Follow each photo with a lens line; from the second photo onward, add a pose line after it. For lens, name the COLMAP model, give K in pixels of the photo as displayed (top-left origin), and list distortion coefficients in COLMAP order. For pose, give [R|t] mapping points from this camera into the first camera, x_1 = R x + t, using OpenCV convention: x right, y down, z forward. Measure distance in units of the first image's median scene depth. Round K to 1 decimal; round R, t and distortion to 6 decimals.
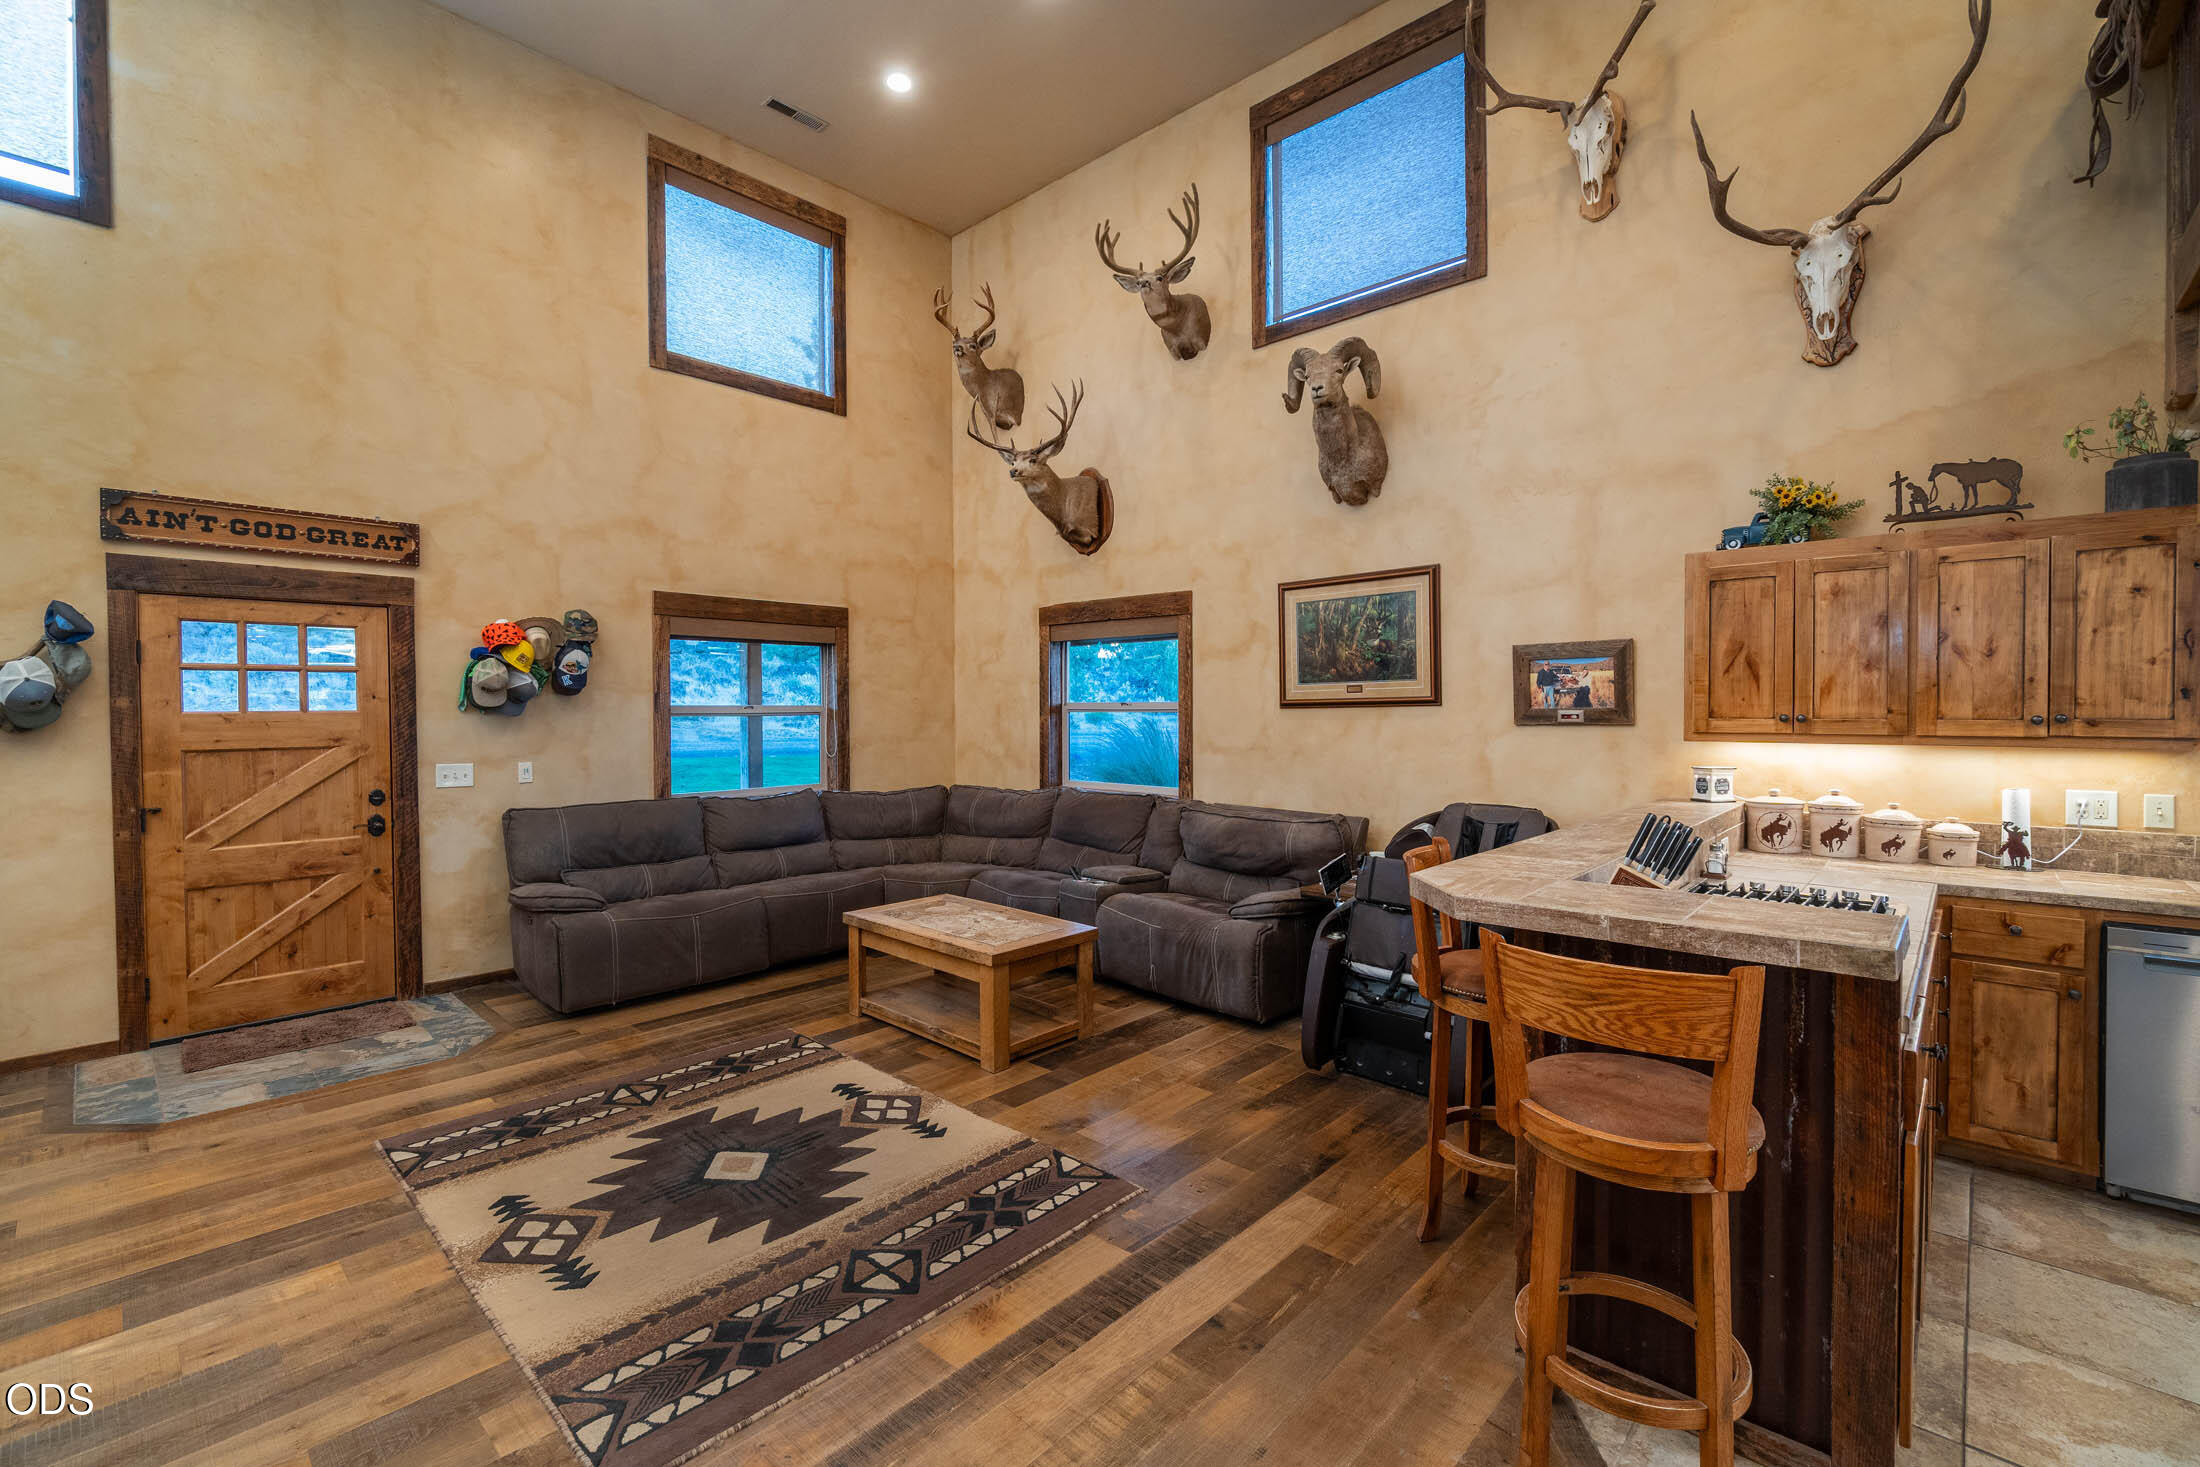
lens RADIAL K [[943.3, 0, 1098.7], [0, 943.3, 722.8], [0, 0, 1]] dist [-0.011747, 0.003376]
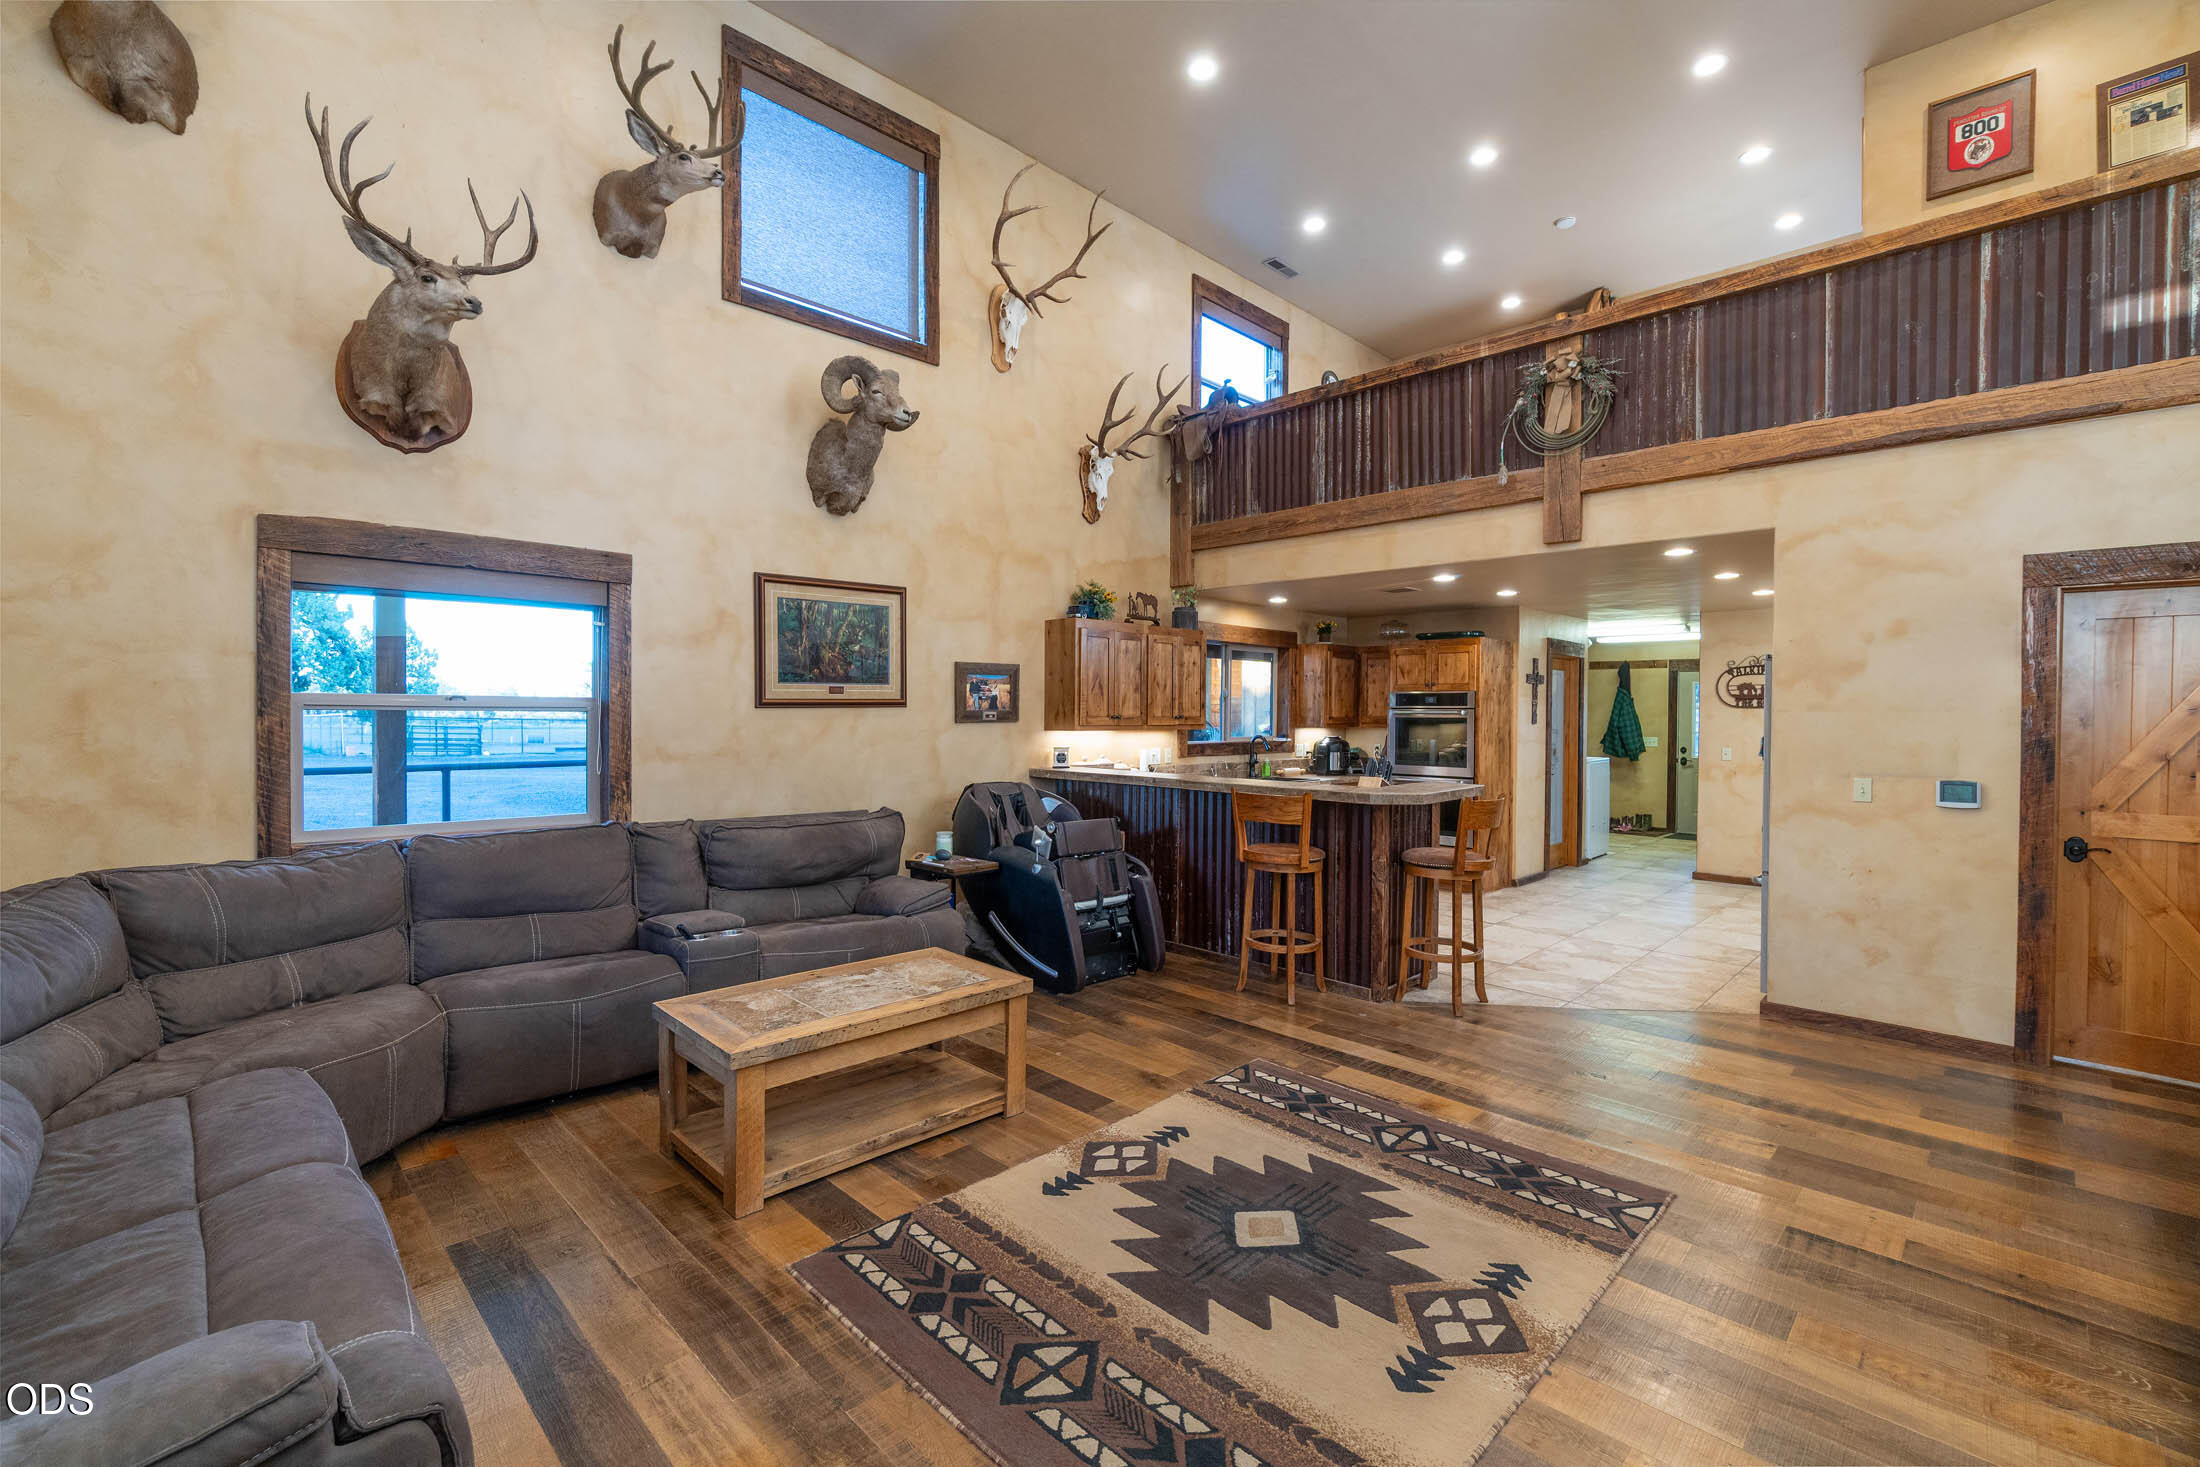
lens RADIAL K [[945.1, 0, 1096.4], [0, 945.1, 719.5], [0, 0, 1]] dist [-0.003331, -0.000098]
pose [[0.031761, -0.005175, 0.999482, -0.907486], [0.007985, 0.999956, 0.004924, -0.007499], [-0.999464, 0.007825, 0.031801, 0.804774]]
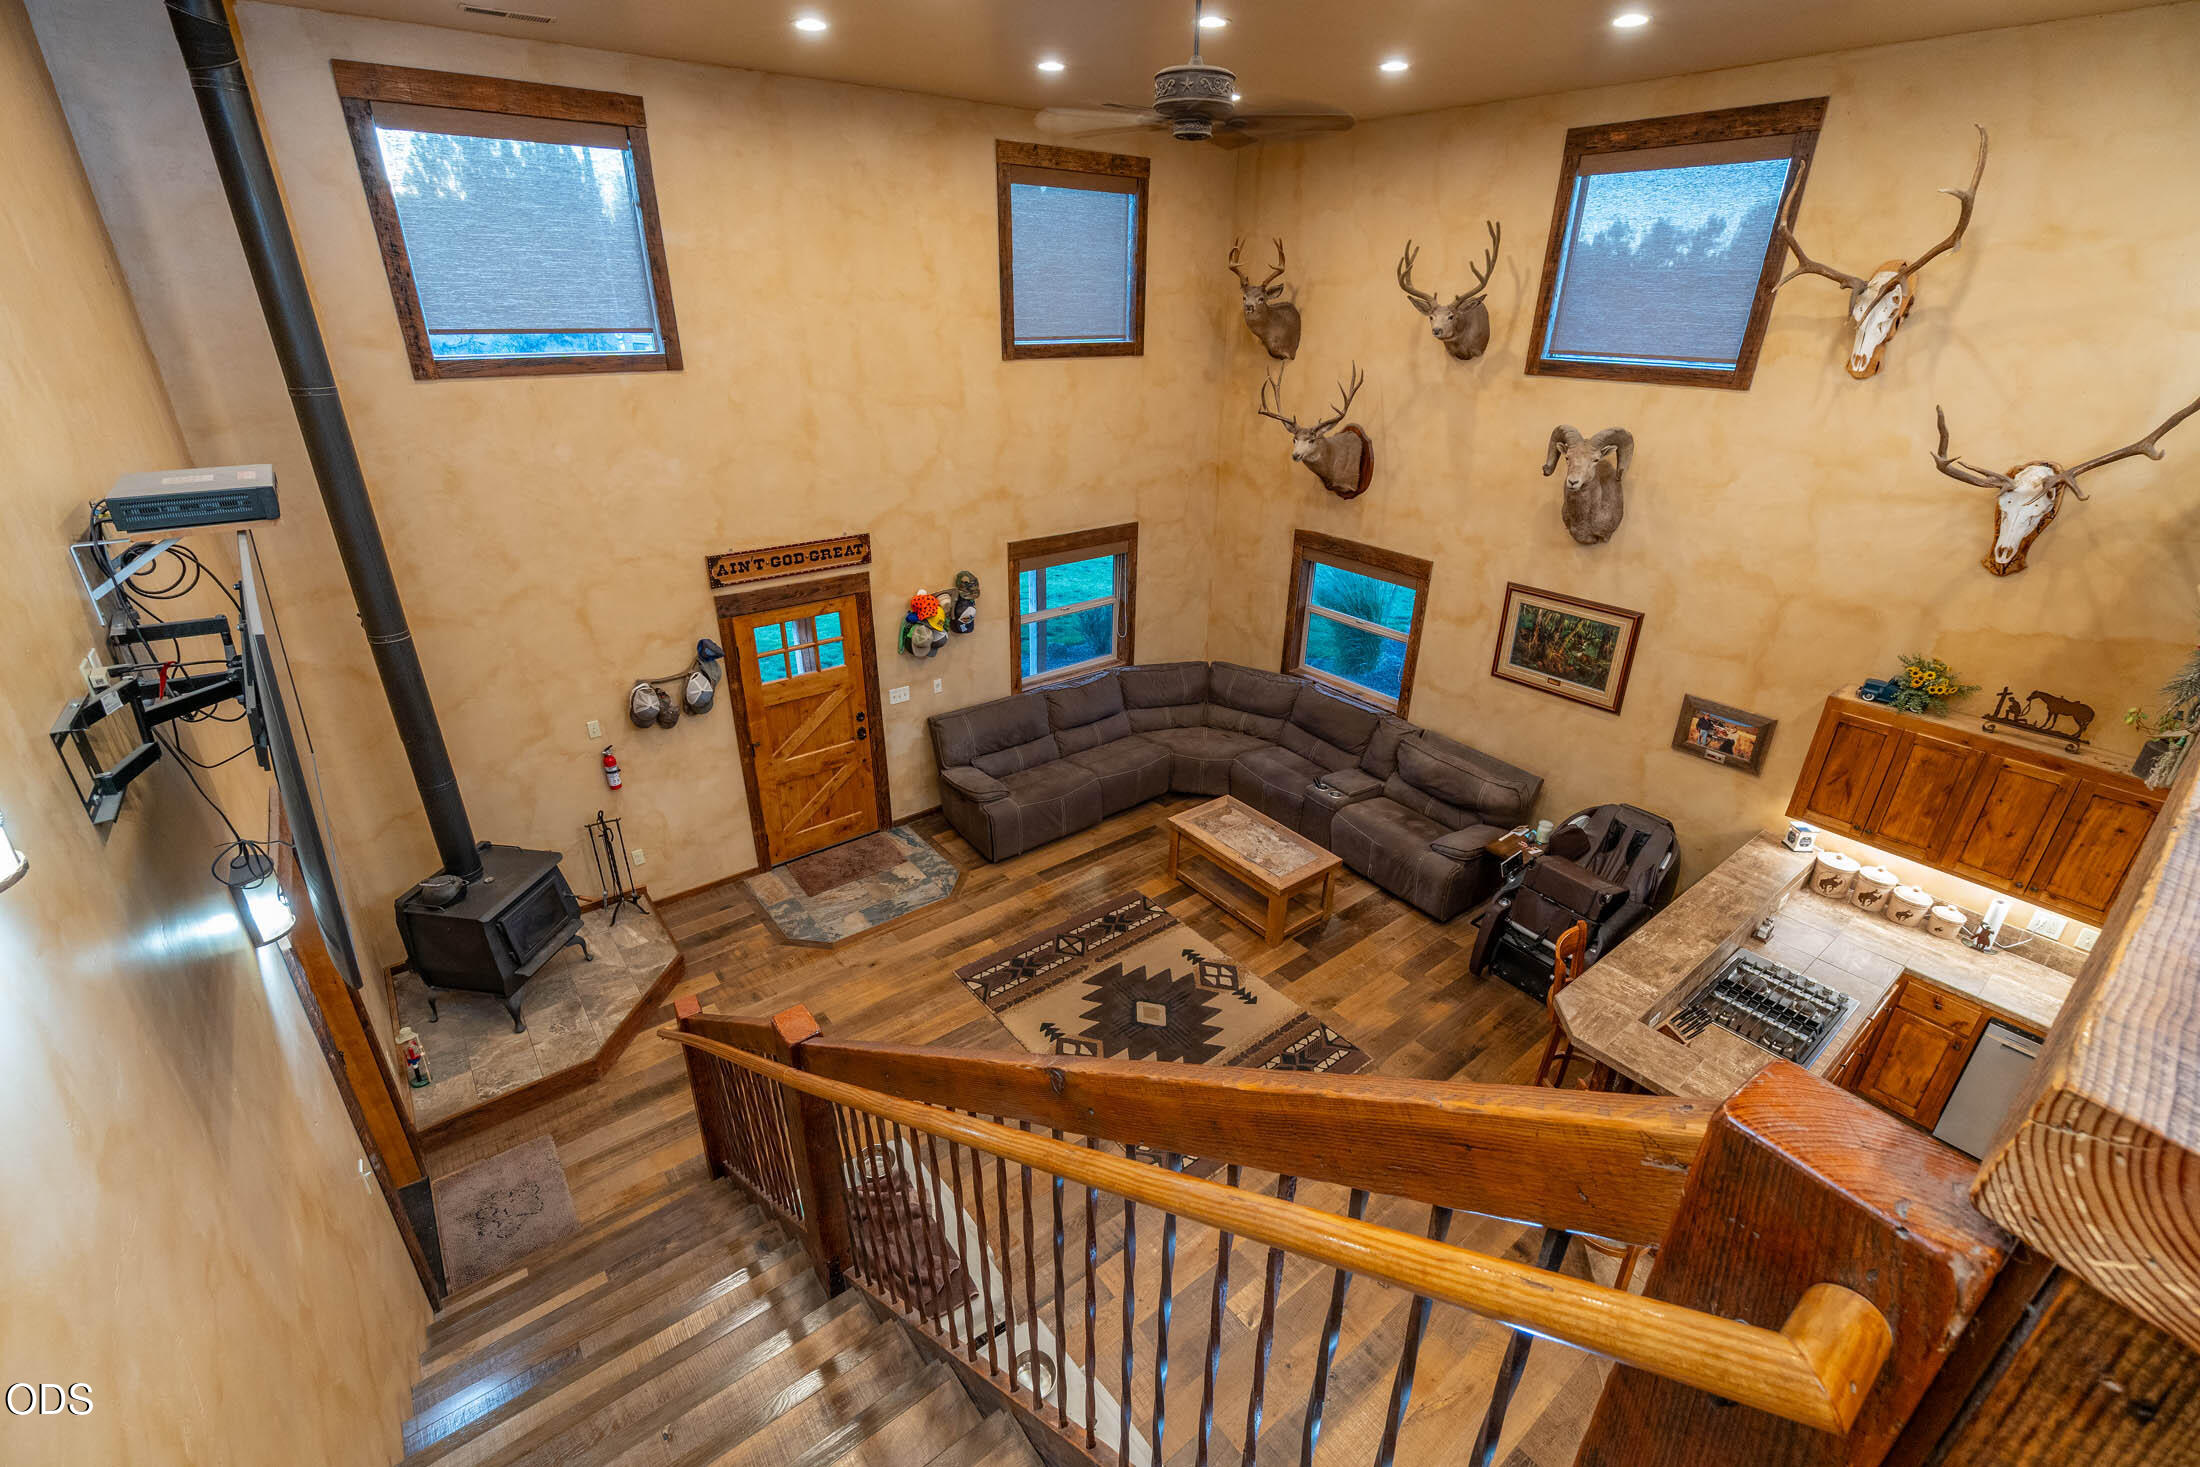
lens RADIAL K [[943.3, 0, 1098.7], [0, 943.3, 722.8], [0, 0, 1]] dist [-0.011747, 0.003376]
pose [[0.987264, 0.082130, -0.136253, -0.199386], [-0.020746, 0.915591, 0.401575, -0.585585], [0.157733, -0.393634, 0.905634, -0.356259]]
